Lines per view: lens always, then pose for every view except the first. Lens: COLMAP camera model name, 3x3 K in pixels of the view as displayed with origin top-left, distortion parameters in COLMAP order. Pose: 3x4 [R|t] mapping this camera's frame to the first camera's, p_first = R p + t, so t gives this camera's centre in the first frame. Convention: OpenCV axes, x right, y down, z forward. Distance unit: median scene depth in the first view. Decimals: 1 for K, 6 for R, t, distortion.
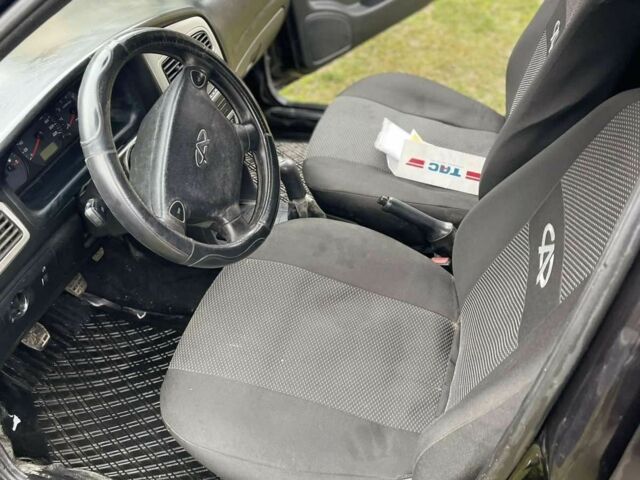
lens RADIAL K [[642.3, 0, 316.3], [0, 642.3, 237.1], [0, 0, 1]] dist [0.049382, -0.019140]
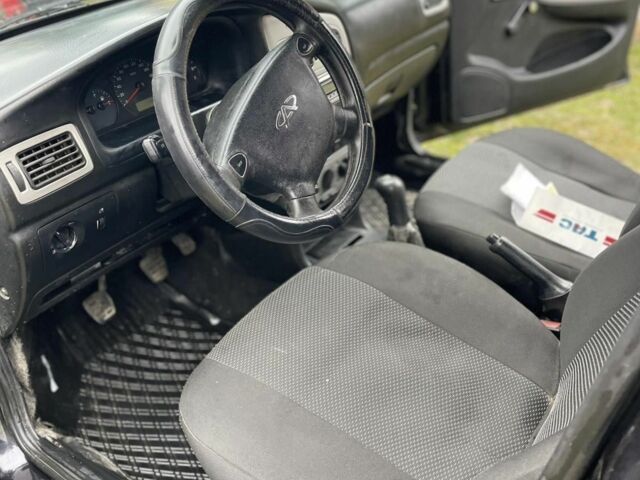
lens RADIAL K [[642.3, 0, 316.3], [0, 642.3, 237.1], [0, 0, 1]] dist [0.049382, -0.019140]
pose [[0.951699, 0.197496, -0.235084, 0.085768], [-0.230334, 0.965519, -0.121326, 0.103490], [0.203016, 0.169614, 0.964373, 0.129612]]
